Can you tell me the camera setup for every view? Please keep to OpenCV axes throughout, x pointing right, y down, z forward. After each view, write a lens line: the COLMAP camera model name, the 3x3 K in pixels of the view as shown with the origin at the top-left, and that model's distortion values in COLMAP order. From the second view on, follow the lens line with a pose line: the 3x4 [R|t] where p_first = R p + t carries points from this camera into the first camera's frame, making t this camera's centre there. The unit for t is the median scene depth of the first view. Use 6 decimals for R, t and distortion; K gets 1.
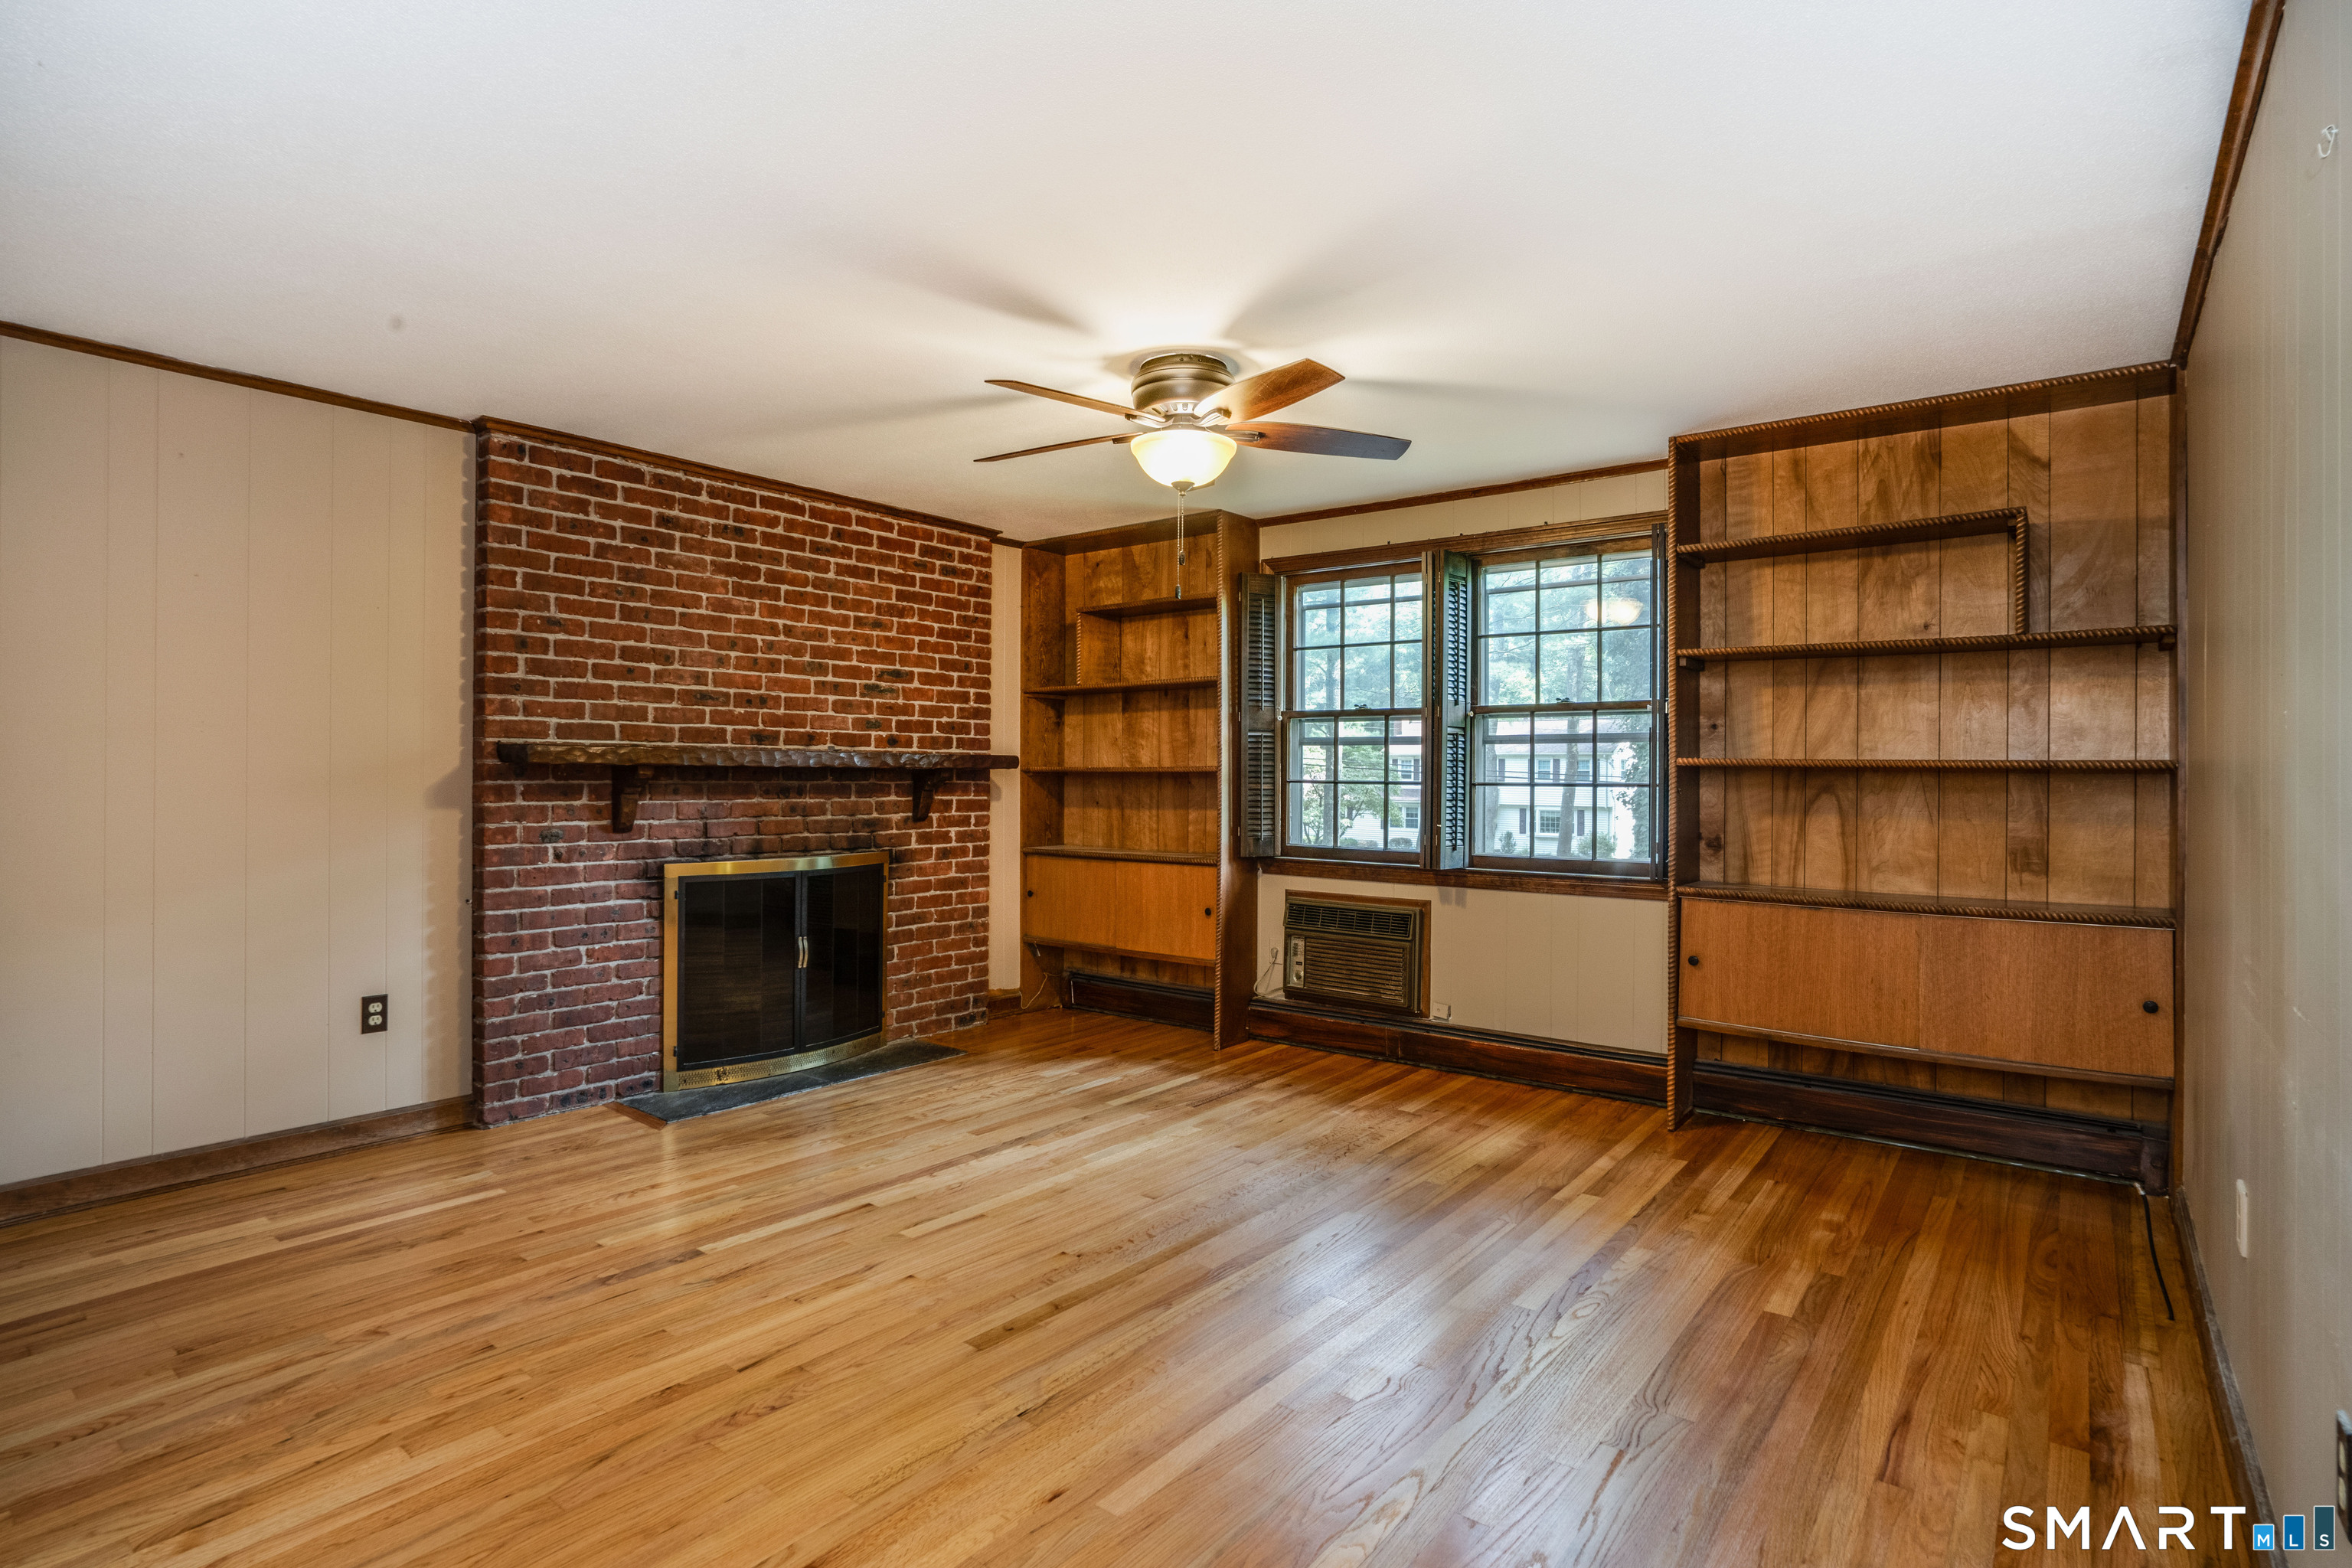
lens RADIAL K [[1152.3, 0, 1174.9], [0, 1152.3, 774.7], [0, 0, 1]] dist [-0.020620, 0.001540]
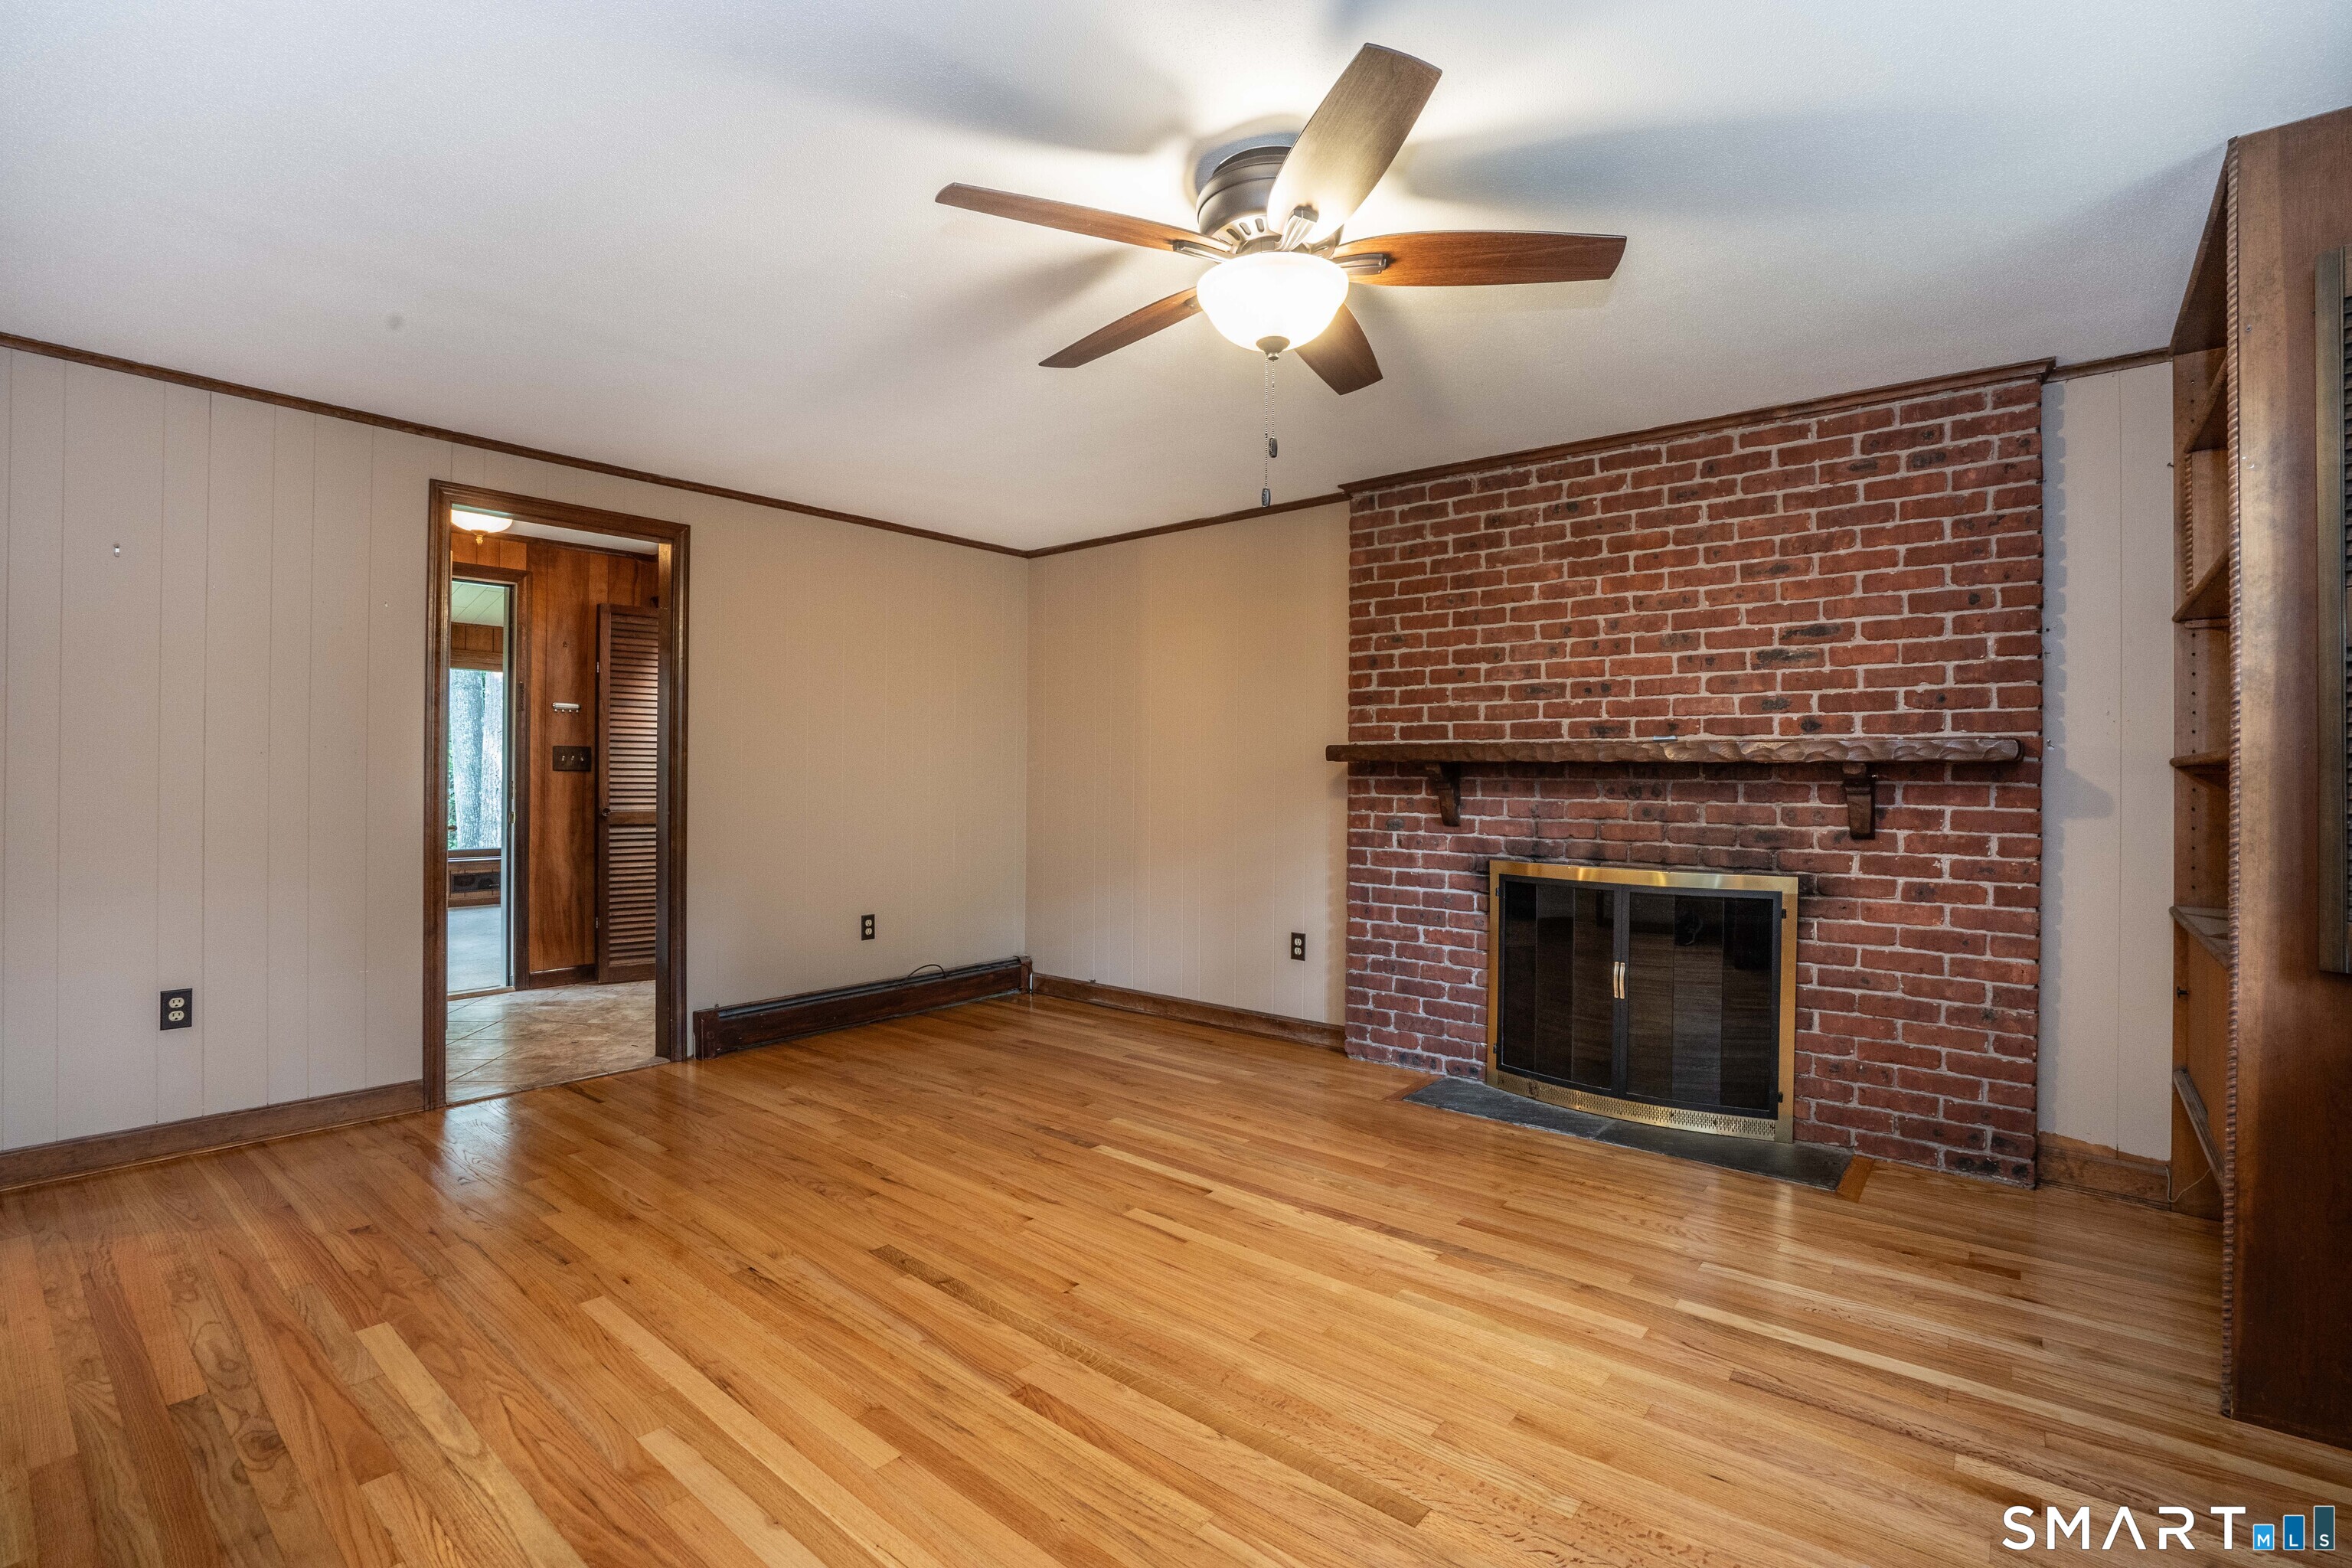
lens RADIAL K [[1086.6, 0, 1177.6], [0, 1086.6, 773.2], [0, 0, 1]] dist [-0.042253, 0.001265]
pose [[-0.012081, -0.009718, -0.999880, 0.509884], [-0.010302, 0.999901, -0.009593, 0.013533], [0.999874, 0.010185, -0.012180, 0.731861]]
